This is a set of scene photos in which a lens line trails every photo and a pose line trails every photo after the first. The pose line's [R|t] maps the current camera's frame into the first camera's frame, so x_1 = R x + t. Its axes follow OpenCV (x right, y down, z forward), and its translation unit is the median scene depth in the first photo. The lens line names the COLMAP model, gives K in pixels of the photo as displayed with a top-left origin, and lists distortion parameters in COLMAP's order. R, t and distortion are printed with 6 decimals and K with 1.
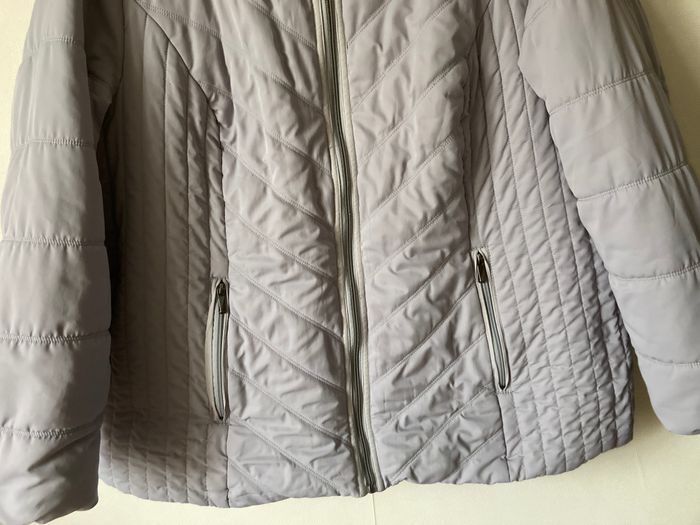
lens RADIAL K [[718.6, 0, 352.4], [0, 718.6, 263.1], [0, 0, 1]] dist [-0.003289, 0.000000]
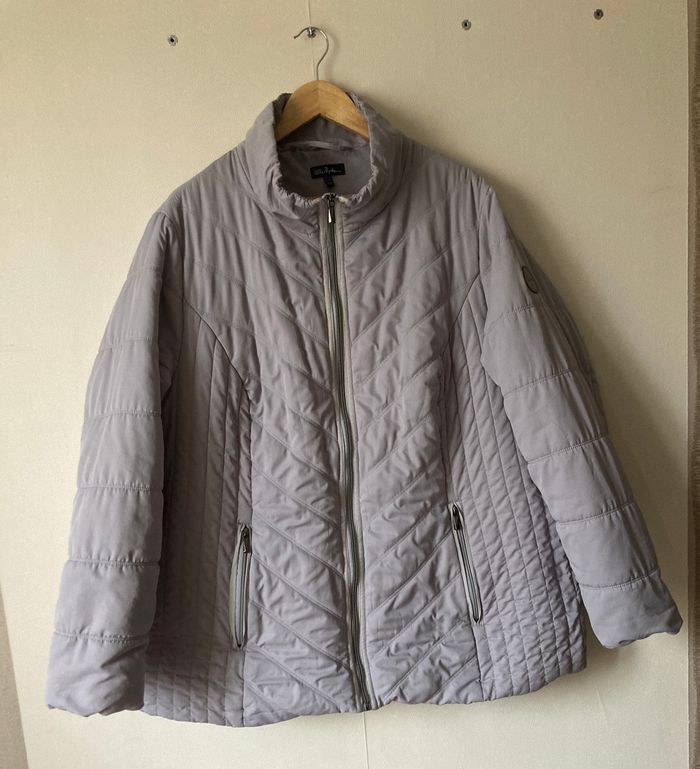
lens RADIAL K [[720.8, 0, 349.4], [0, 720.8, 386.5], [0, 0, 1]] dist [0.015593, 0.000000]
pose [[0.999784, 0.016302, 0.012888, -0.026925], [-0.013316, 0.978690, -0.204912, 0.044487], [-0.015954, 0.204697, 0.978695, -0.278125]]
